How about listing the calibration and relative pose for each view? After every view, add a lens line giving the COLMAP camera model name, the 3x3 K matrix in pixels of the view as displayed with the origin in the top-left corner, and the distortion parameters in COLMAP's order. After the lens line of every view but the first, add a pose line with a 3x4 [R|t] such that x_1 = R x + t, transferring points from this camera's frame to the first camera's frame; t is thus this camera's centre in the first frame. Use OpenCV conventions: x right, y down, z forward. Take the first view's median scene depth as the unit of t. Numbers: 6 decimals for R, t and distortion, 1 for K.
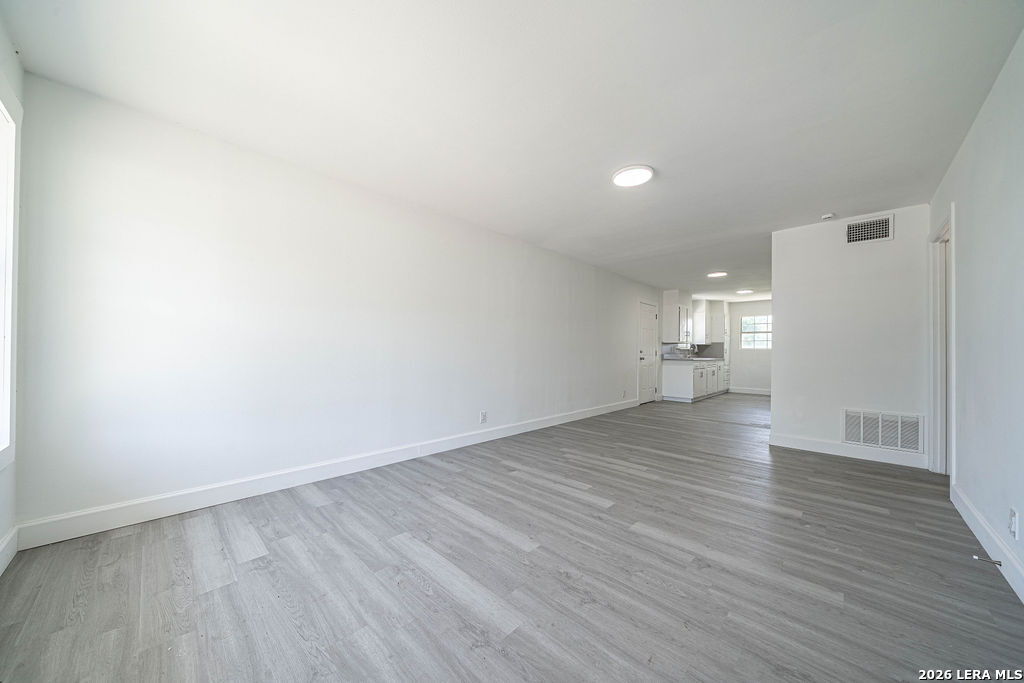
lens RADIAL K [[343.1, 0, 512.4], [0, 343.1, 345.1], [0, 0, 1]] dist [-0.000373, -0.000167]
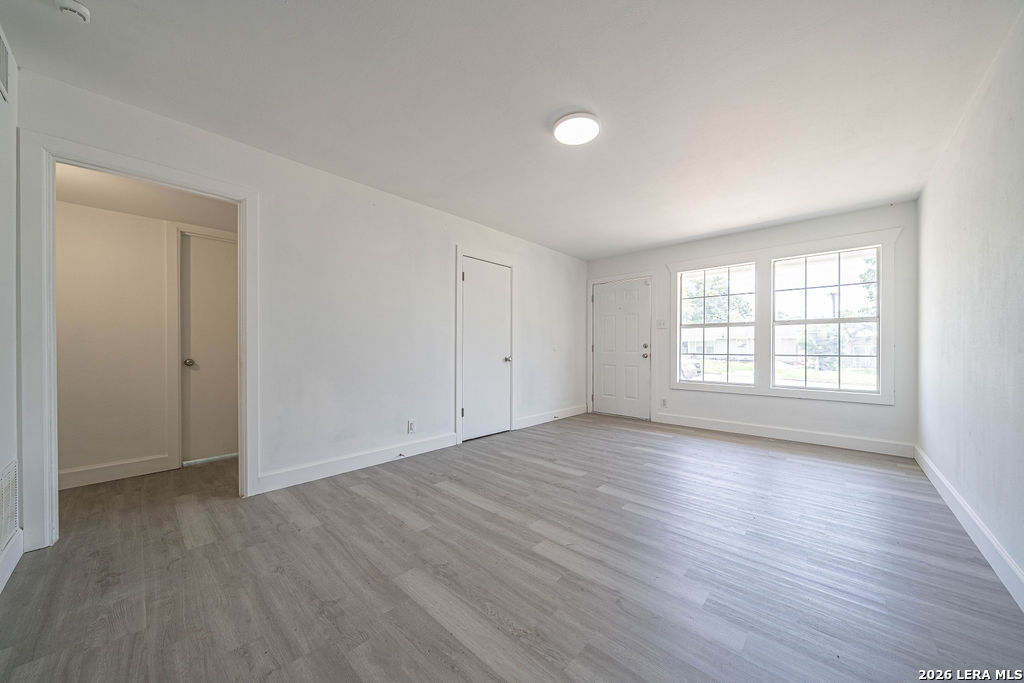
lens RADIAL K [[343.1, 0, 509.1], [0, 343.1, 351.5], [0, 0, 1]] dist [-0.000373, -0.000167]
pose [[-0.999861, -0.012558, -0.010960, 0.672880], [-0.012503, 0.999909, -0.005107, 0.045852], [0.011023, -0.004970, -0.999927, 2.373971]]
